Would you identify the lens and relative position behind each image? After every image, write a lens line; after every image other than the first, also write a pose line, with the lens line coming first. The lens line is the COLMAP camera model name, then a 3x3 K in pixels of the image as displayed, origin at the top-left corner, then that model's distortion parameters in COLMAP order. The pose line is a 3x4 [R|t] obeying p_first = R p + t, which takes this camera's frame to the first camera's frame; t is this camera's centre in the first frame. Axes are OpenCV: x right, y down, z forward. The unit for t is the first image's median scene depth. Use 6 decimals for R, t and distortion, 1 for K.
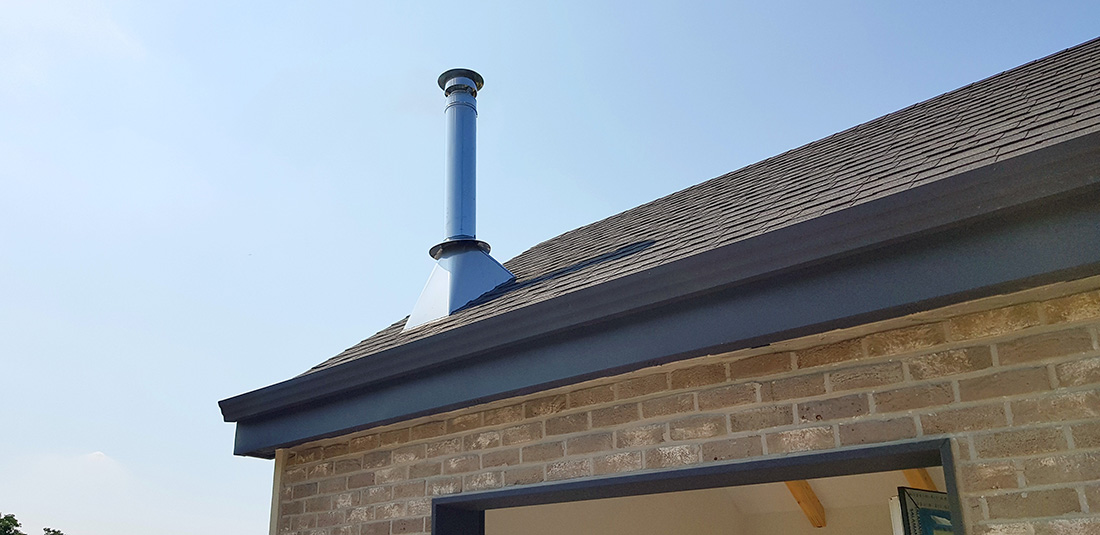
lens RADIAL K [[915.3, 0, 604.3], [0, 915.3, 316.0], [0, 0, 1]] dist [-0.003890, -0.016623]
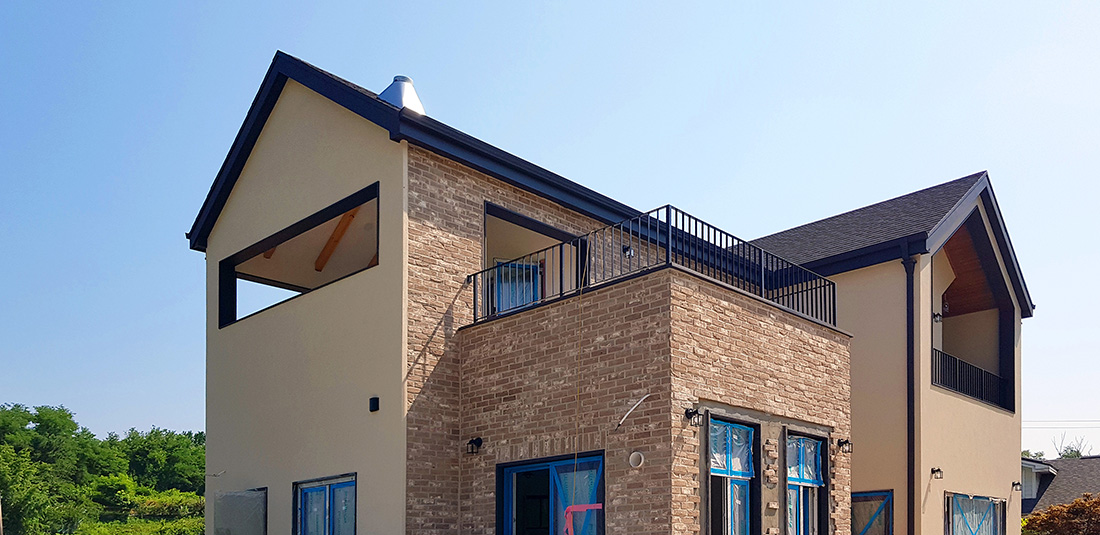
lens RADIAL K [[915.3, 0, 604.3], [0, 915.3, 316.0], [0, 0, 1]] dist [-0.003890, -0.016623]
pose [[-0.024184, 0.202132, 0.979060, -3.238563], [-0.357519, 0.912829, -0.197290, 1.048761], [-0.933593, -0.354804, 0.050191, 0.305475]]
